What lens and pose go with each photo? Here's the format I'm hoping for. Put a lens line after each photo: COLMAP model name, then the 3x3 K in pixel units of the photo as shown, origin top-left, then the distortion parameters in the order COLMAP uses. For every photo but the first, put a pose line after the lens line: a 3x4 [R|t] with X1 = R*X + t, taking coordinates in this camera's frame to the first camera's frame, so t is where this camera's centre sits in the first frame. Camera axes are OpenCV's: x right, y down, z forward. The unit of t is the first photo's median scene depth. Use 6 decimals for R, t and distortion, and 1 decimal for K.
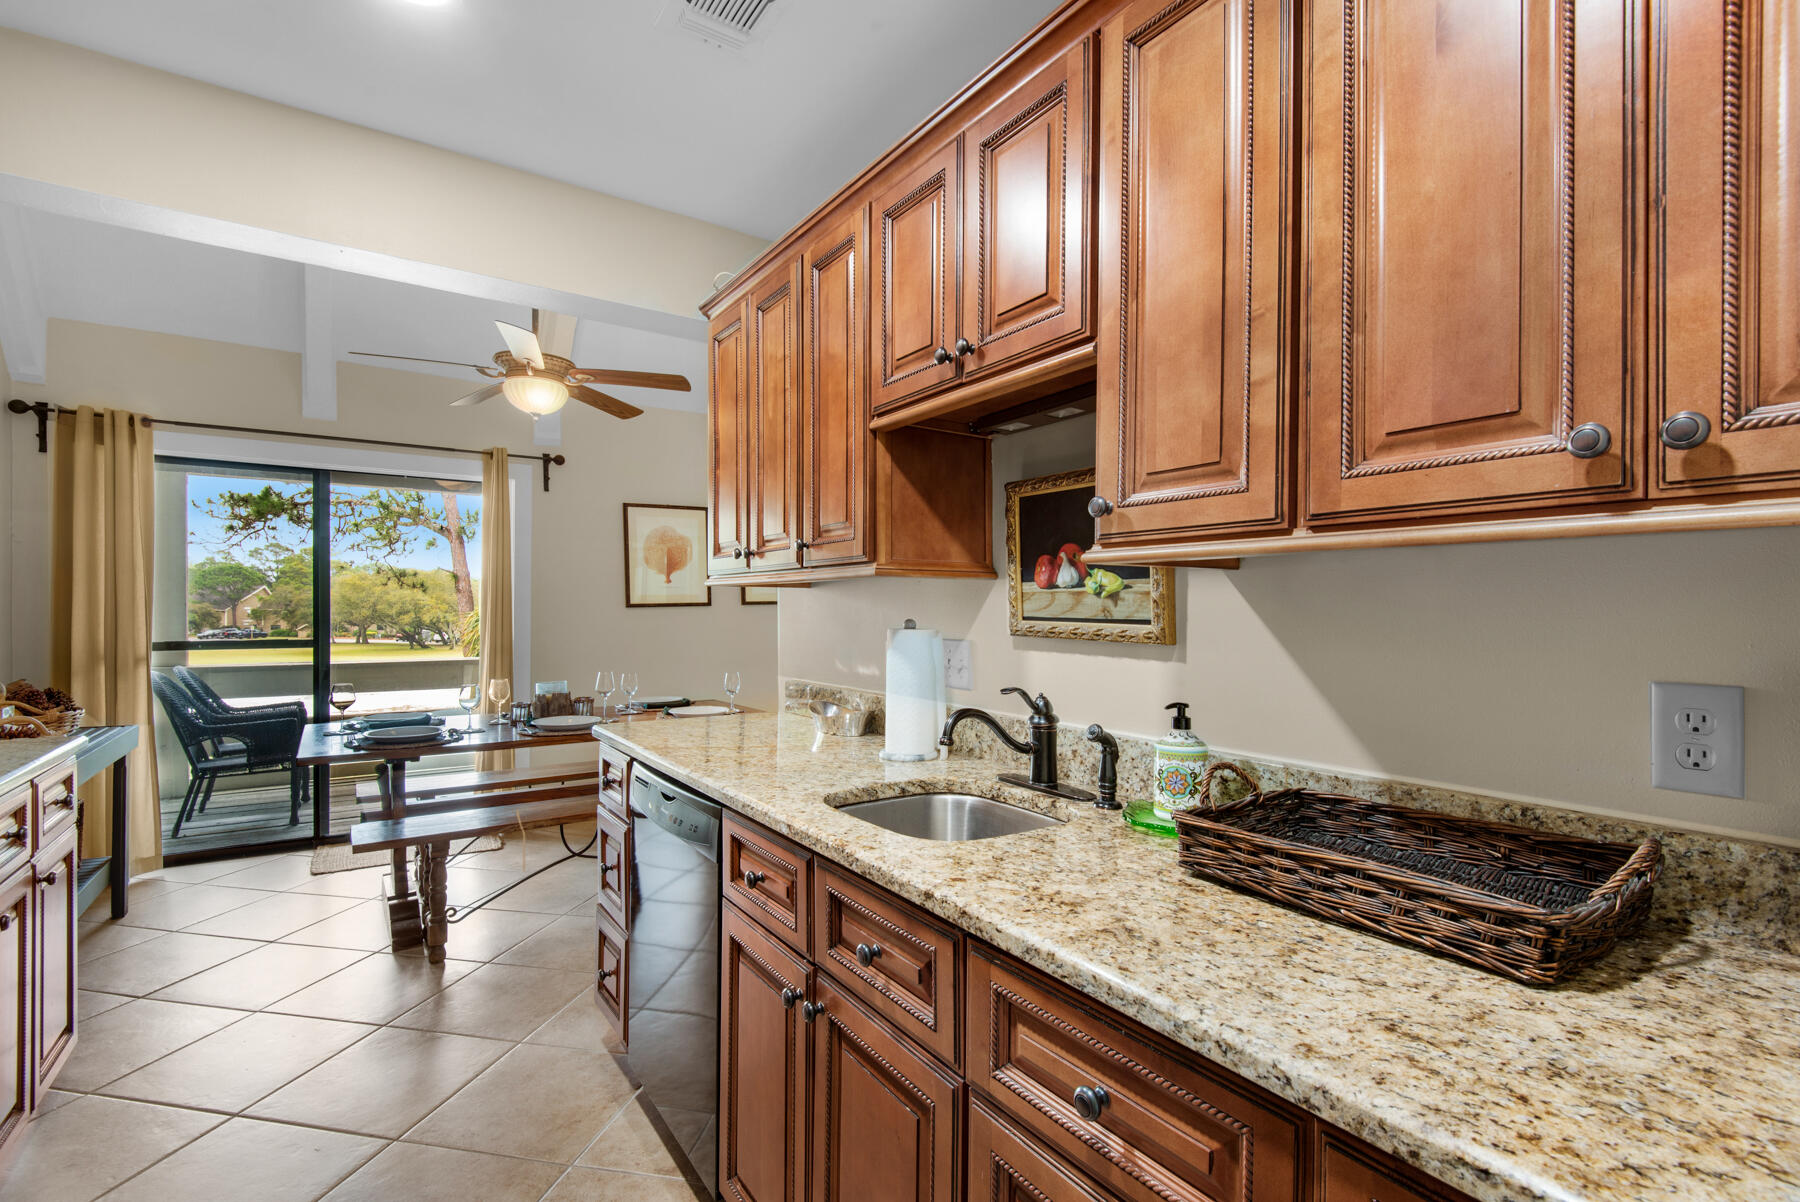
lens RADIAL K [[826.1, 0, 906.8], [0, 826.1, 611.6], [0, 0, 1]] dist [0.020649, -0.010883]
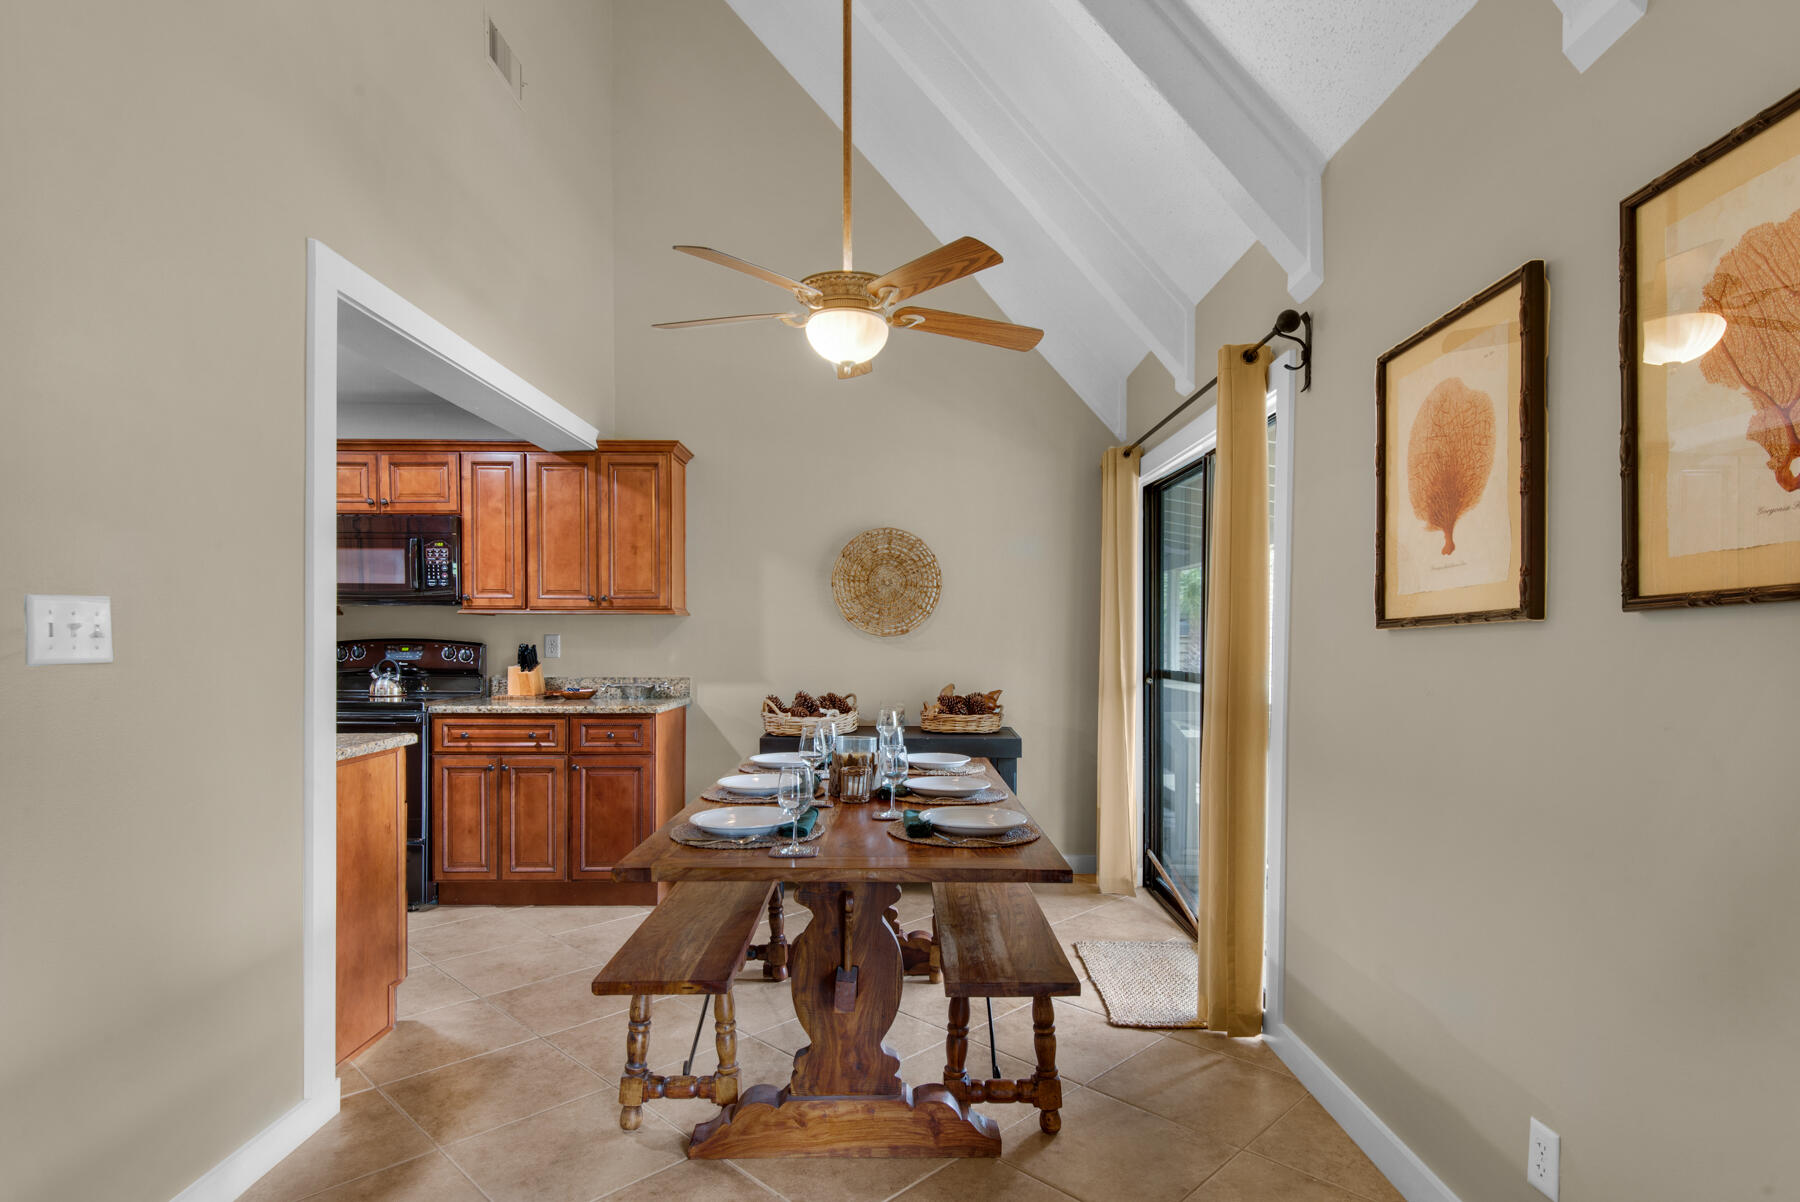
lens RADIAL K [[947.4, 0, 908.7], [0, 947.4, 650.3], [0, 0, 1]] dist [0.019377, -0.007479]
pose [[-0.558654, 0.000379, -0.829401, 0.499479], [-0.010798, 0.999912, 0.007730, 0.008637], [0.829331, 0.013275, -0.558600, 3.761729]]
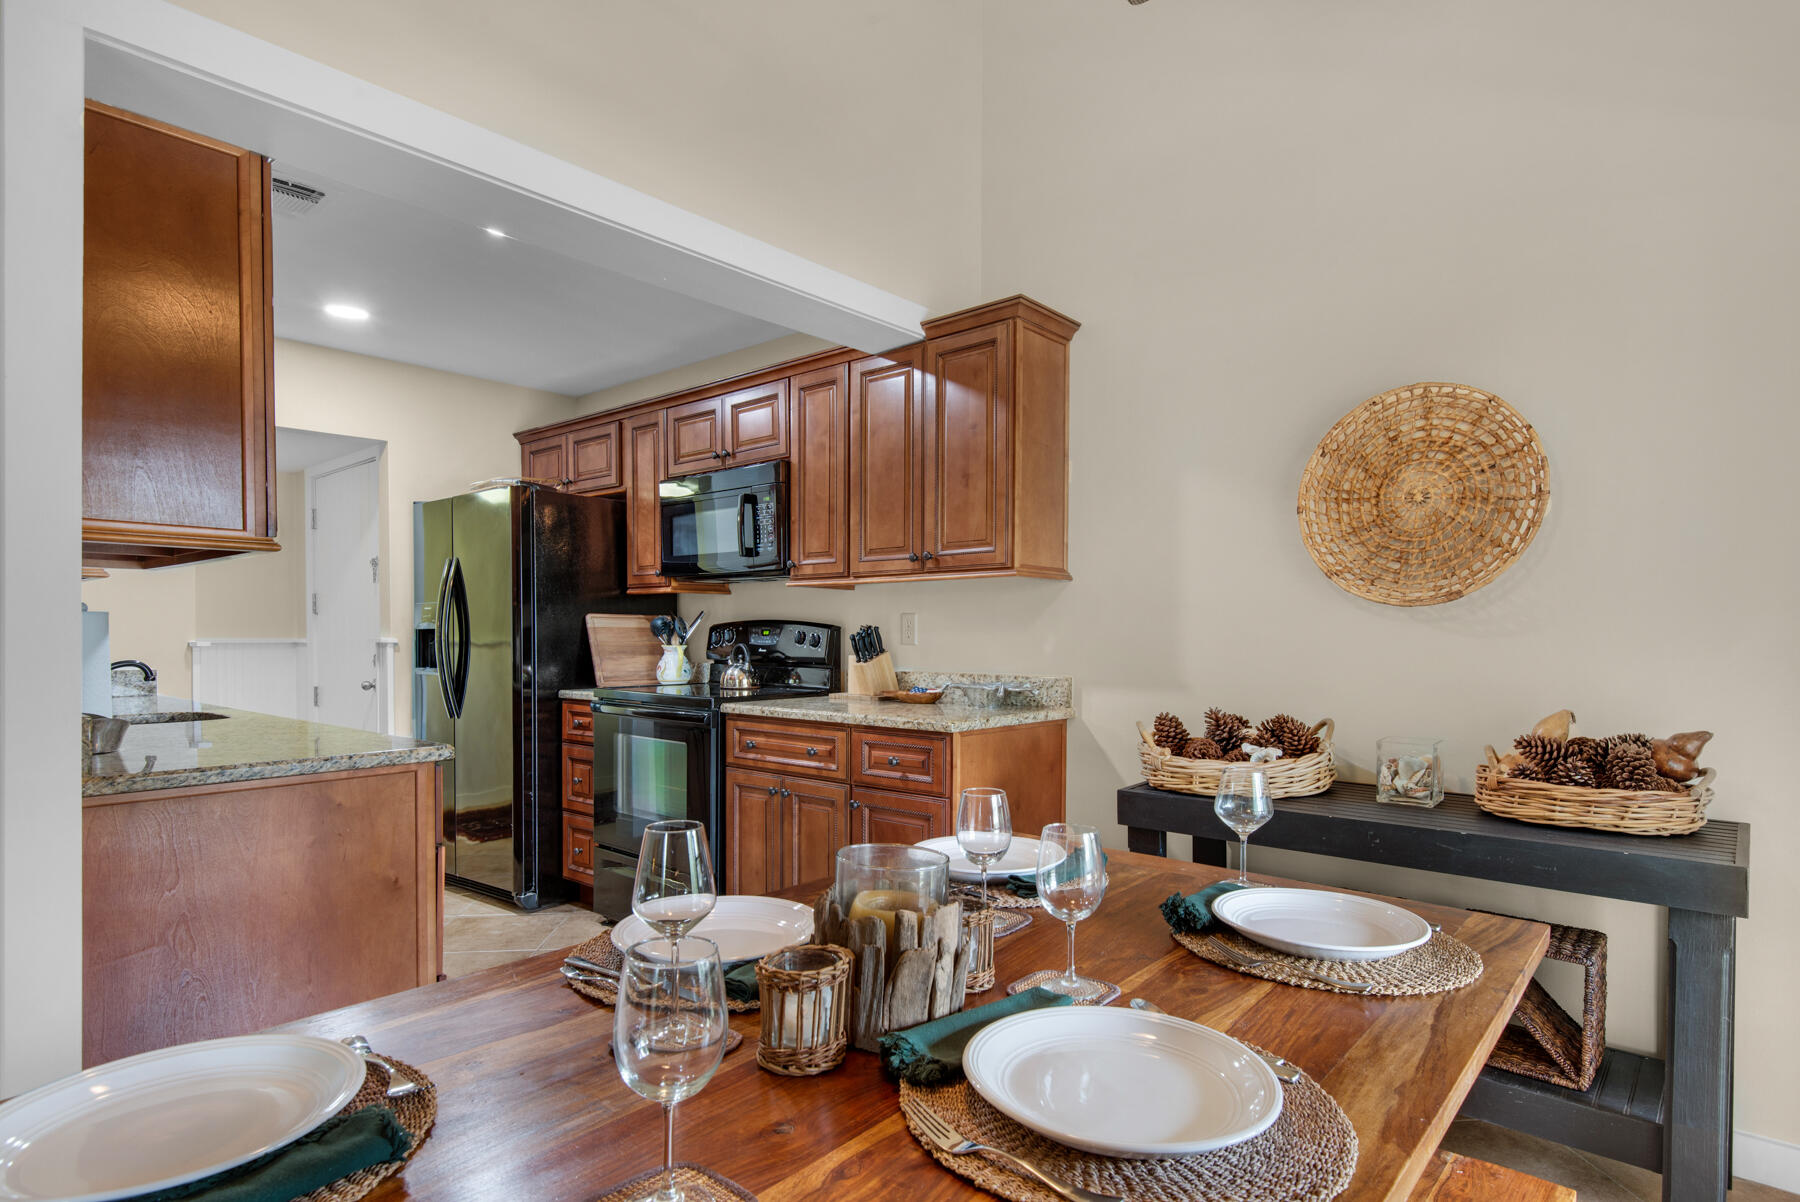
lens RADIAL K [[947.4, 0, 902.0], [0, 947.4, 655.8], [0, 0, 1]] dist [0.019377, -0.007479]
pose [[-0.967775, -0.005184, -0.251762, -0.933878], [-0.012187, 0.999581, 0.026265, 0.038924], [0.251521, 0.028487, -0.967433, 3.218479]]
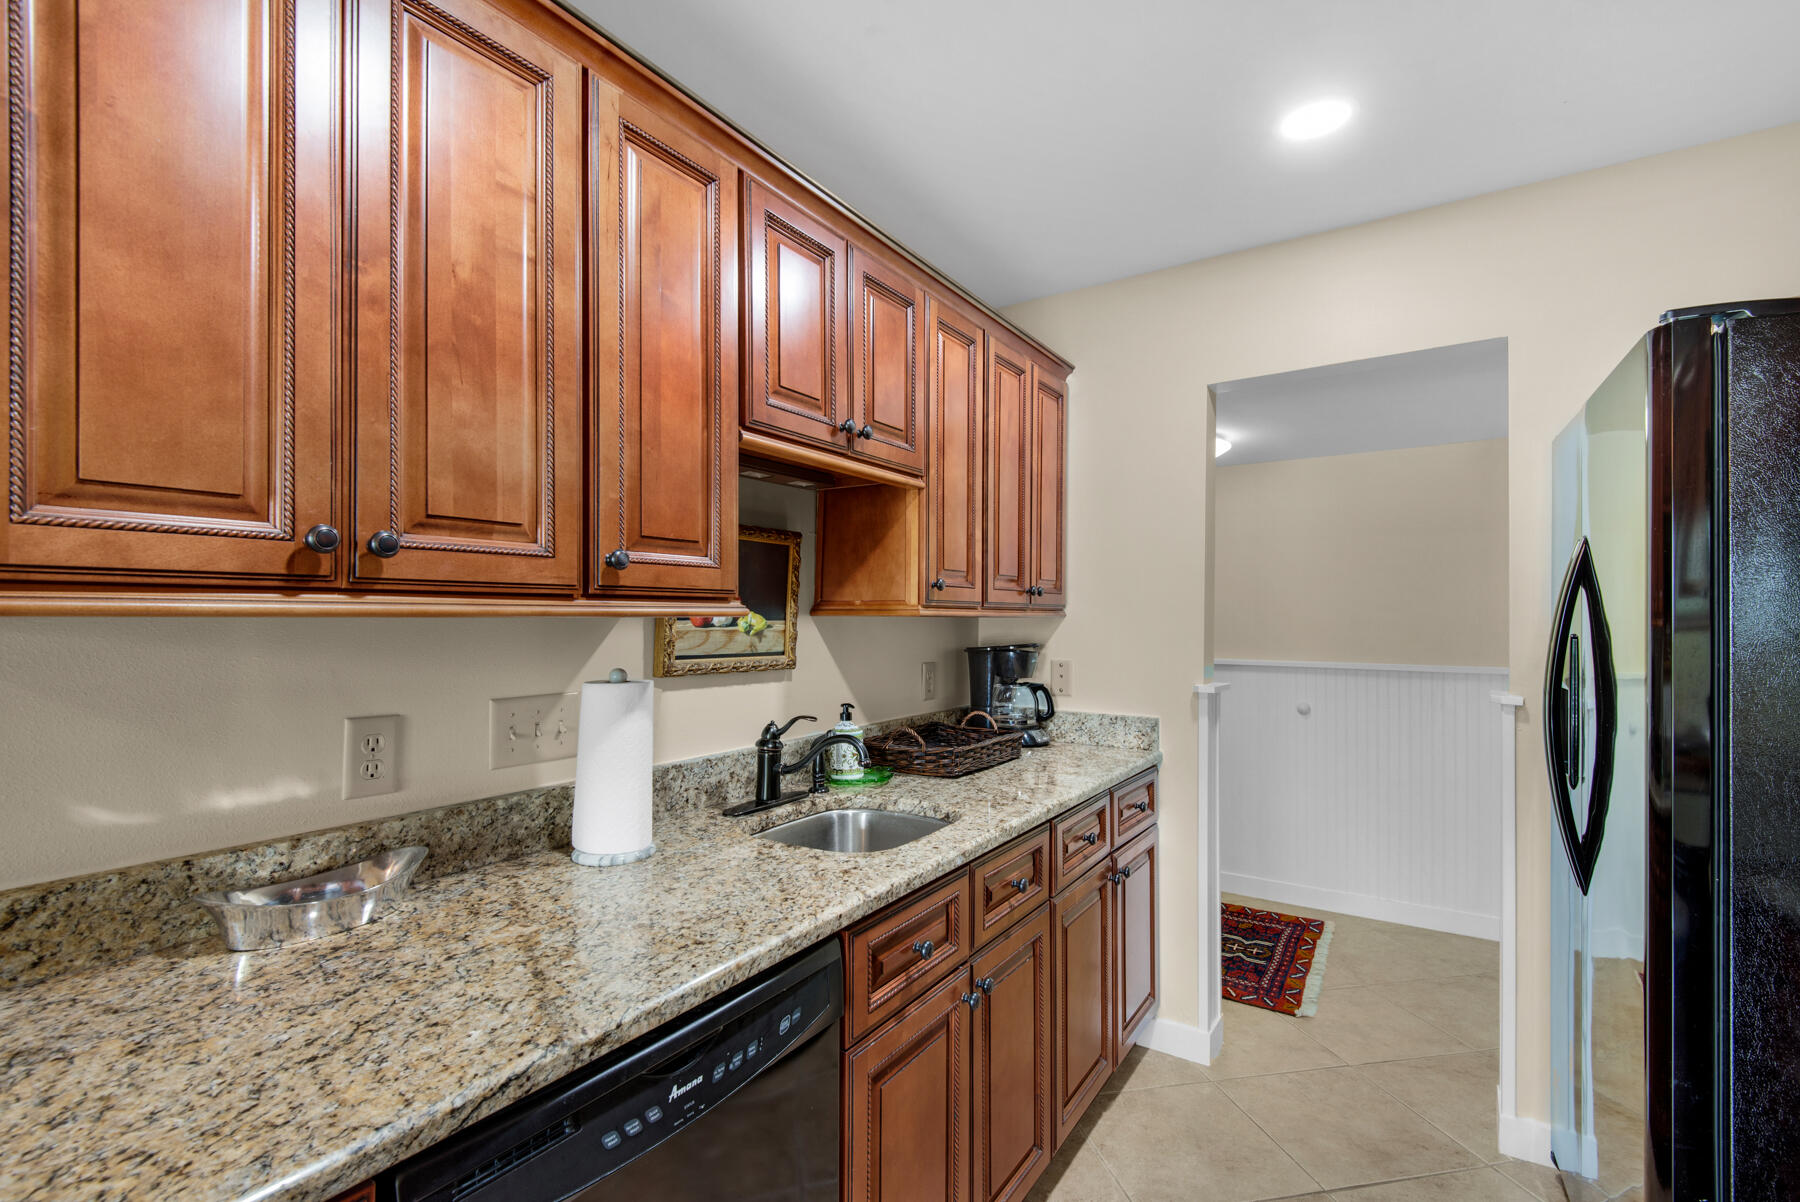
lens RADIAL K [[826.1, 0, 910.0], [0, 826.1, 603.2], [0, 0, 1]] dist [0.020649, -0.010883]
pose [[-0.390854, 0.004515, 0.920442, -1.052949], [-0.002284, 0.999980, -0.005876, -0.062896], [-0.920450, -0.004399, -0.390836, 1.393212]]
